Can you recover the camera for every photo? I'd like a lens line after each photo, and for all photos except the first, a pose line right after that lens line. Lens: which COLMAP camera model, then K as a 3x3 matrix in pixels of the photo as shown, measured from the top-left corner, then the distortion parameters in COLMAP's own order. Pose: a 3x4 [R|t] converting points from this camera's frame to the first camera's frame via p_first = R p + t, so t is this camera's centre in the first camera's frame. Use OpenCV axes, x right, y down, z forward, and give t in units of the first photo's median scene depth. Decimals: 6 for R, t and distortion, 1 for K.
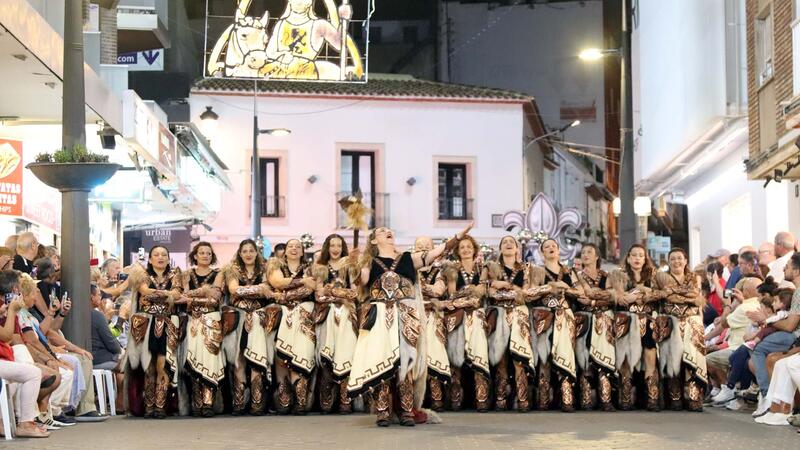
lens RADIAL K [[2210.7, 0, 400.0], [0, 2210.7, 225.0], [0, 0, 1]] dist [0.293404, -0.032679]
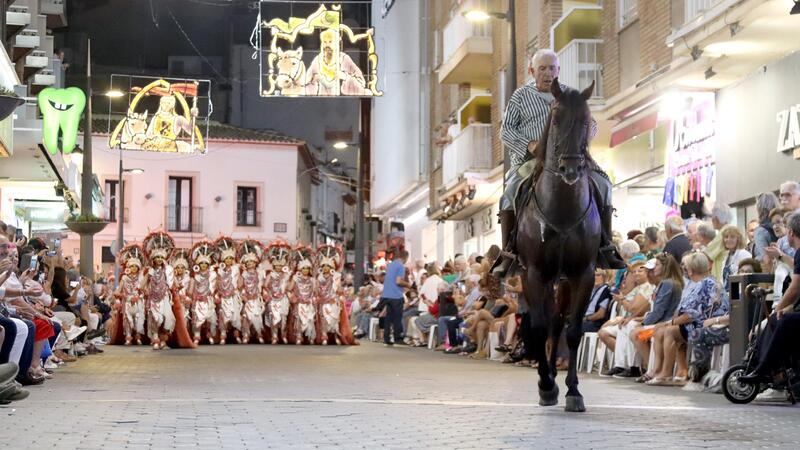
lens RADIAL K [[2100.4, 0, 400.0], [0, 2100.4, 225.0], [0, 0, 1]] dist [0.050068, 0.640779]
pose [[0.993938, 0.018449, 0.108384, -0.024839], [-0.019519, 0.999771, 0.008825, -0.017142], [-0.108196, -0.010887, 0.994070, -0.355969]]
